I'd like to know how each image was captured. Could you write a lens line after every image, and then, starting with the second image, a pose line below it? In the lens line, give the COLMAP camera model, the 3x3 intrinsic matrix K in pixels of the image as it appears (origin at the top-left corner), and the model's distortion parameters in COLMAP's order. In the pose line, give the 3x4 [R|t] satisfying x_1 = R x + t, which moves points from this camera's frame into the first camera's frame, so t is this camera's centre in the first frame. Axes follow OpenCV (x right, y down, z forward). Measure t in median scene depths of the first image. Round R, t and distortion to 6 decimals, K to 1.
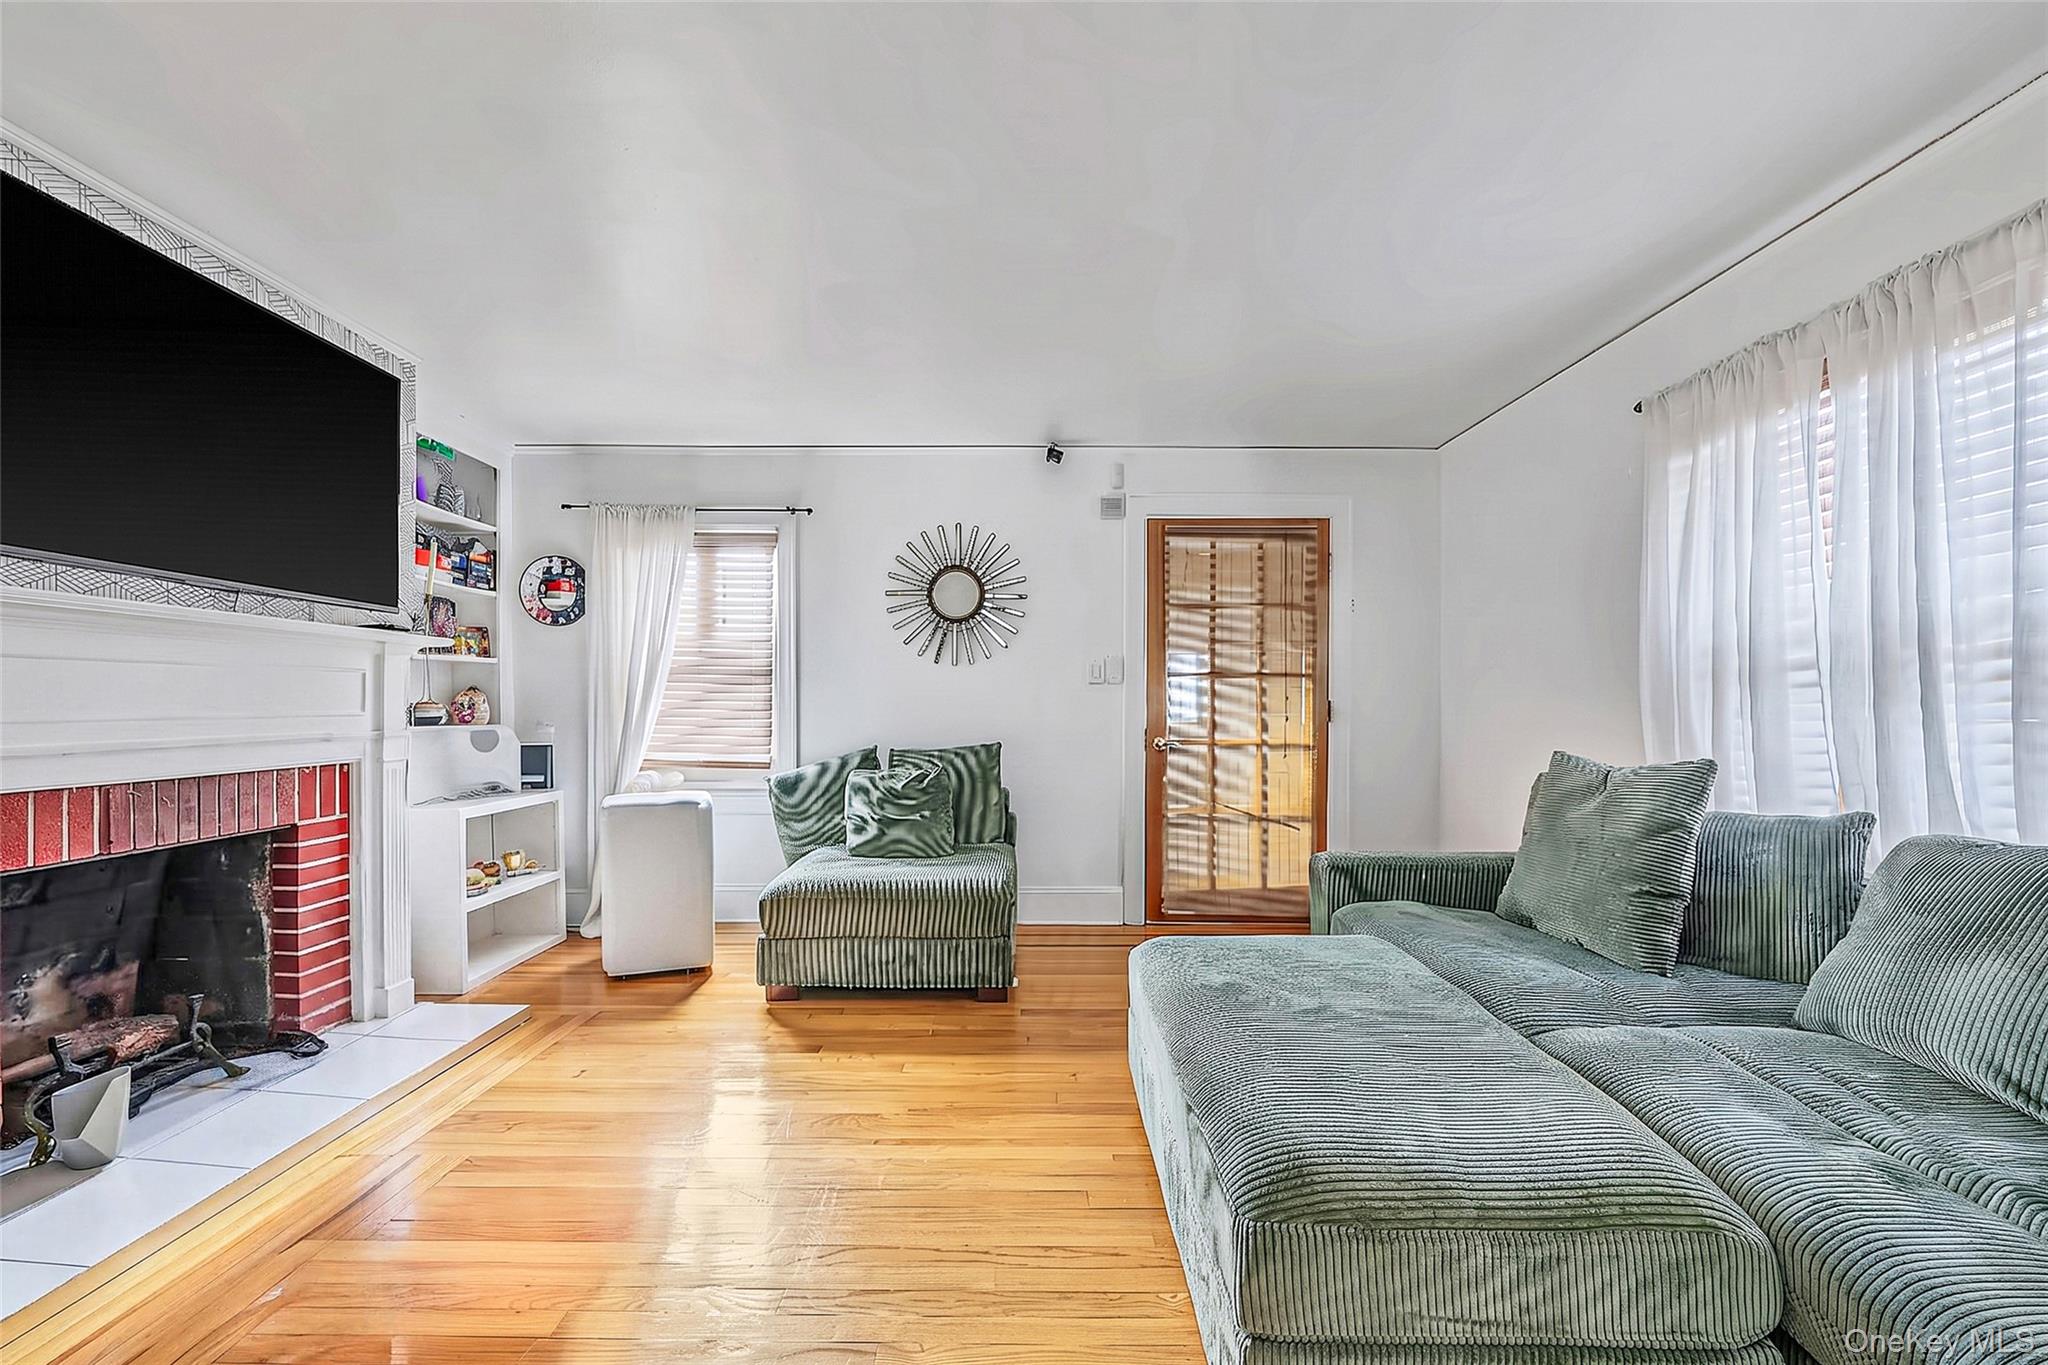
lens RADIAL K [[760.9, 0, 1027.1], [0, 760.9, 691.1], [0, 0, 1]] dist [0.000851, -0.000372]
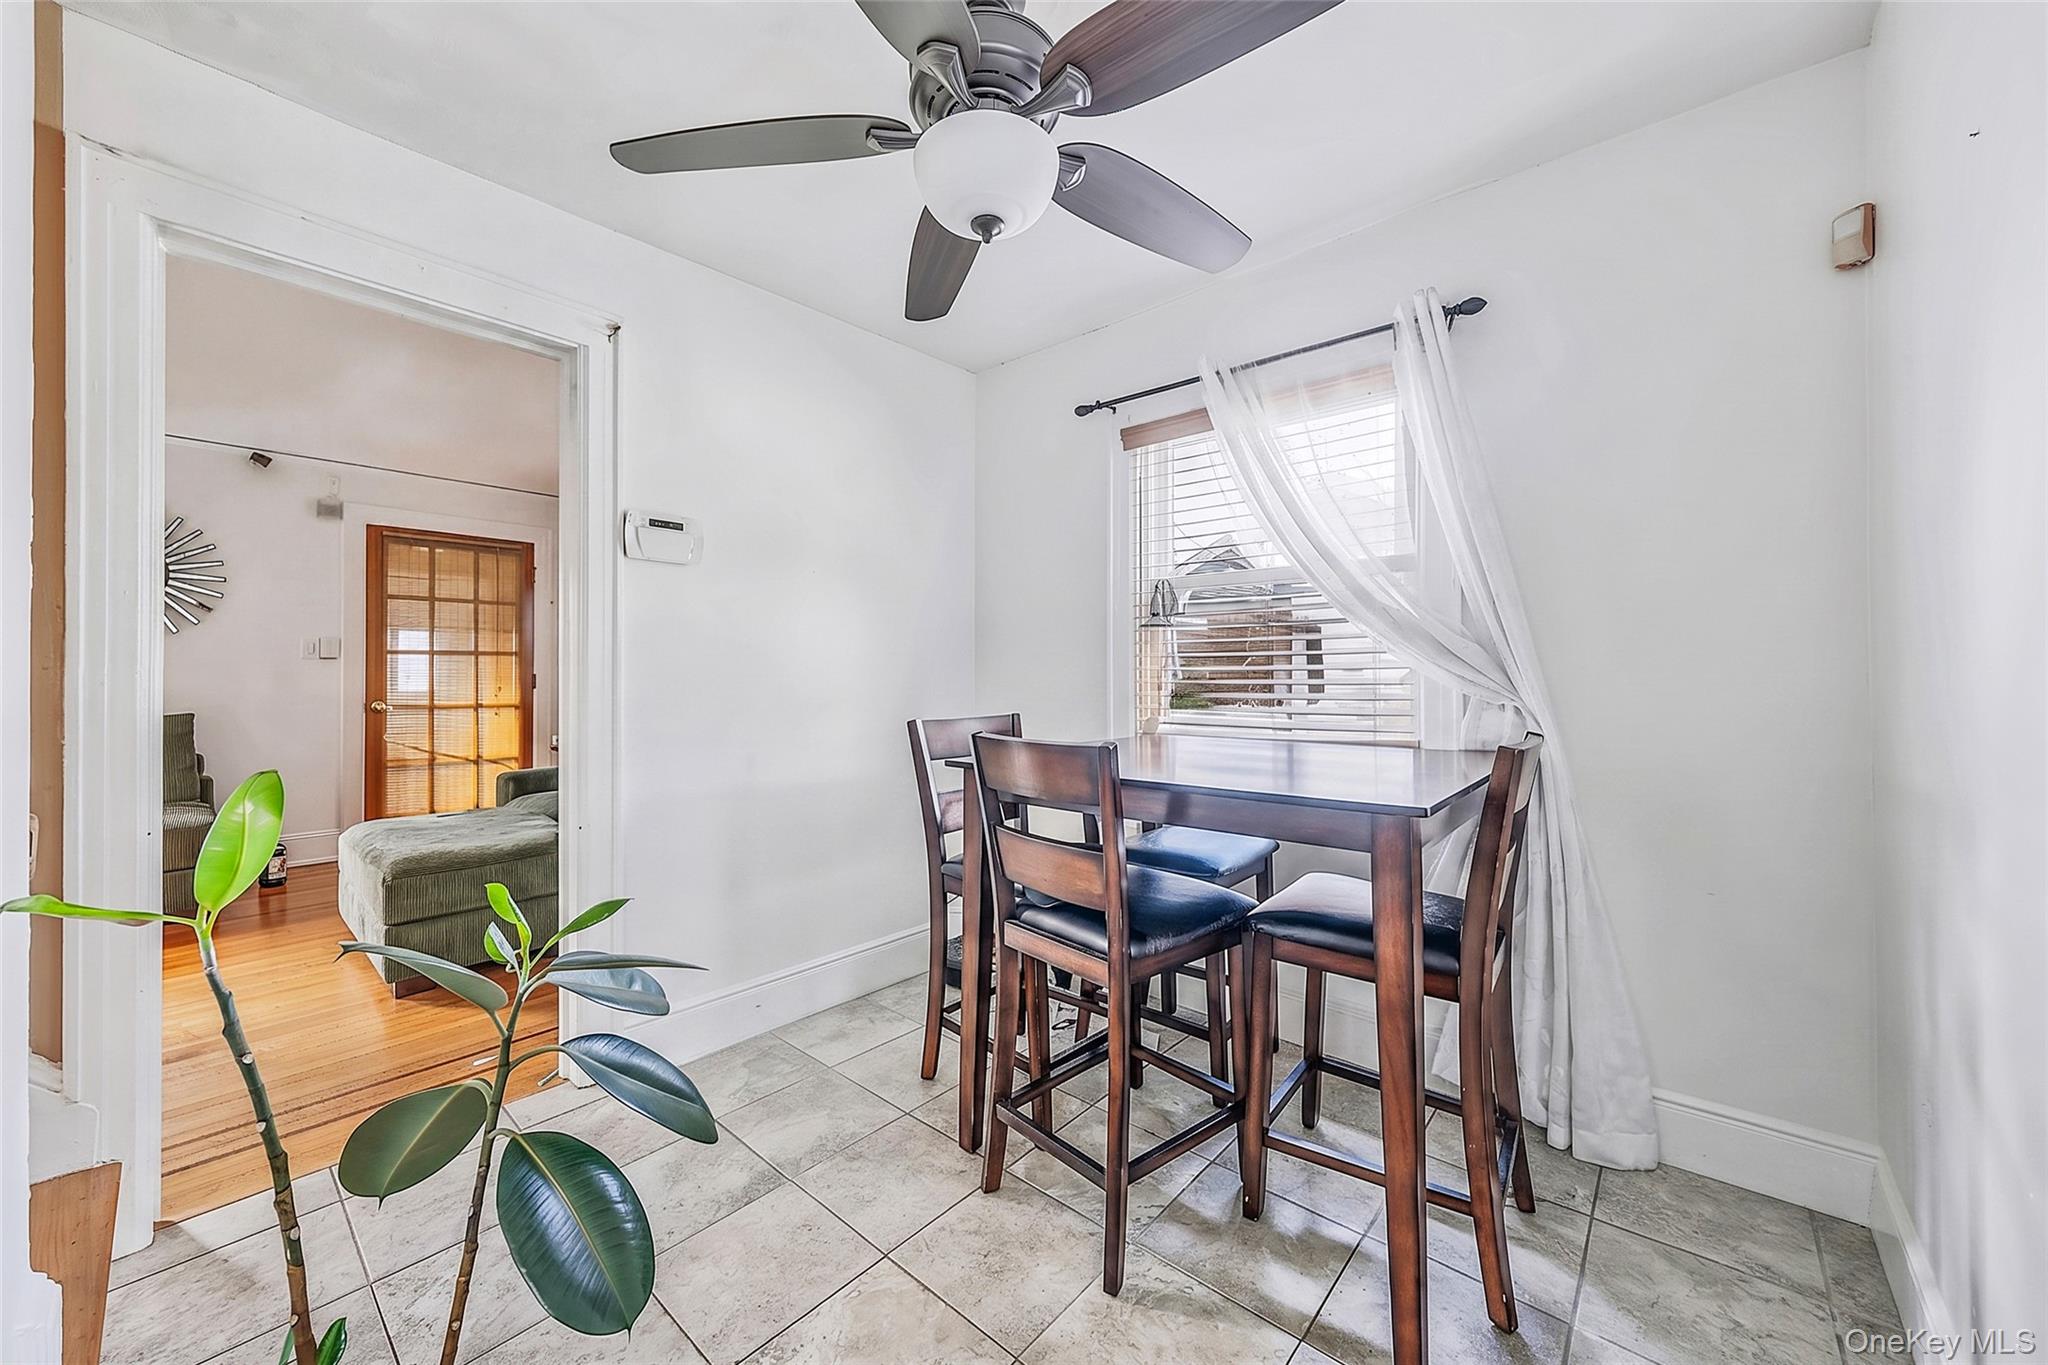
lens RADIAL K [[760.9, 0, 1014.4], [0, 760.9, 669.4], [0, 0, 1]] dist [0.000851, -0.000372]
pose [[0.647214, 0.000639, 0.762308, -0.102587], [-0.006445, 0.999968, 0.004634, -0.006527], [-0.762281, -0.007913, 0.647198, -0.600030]]
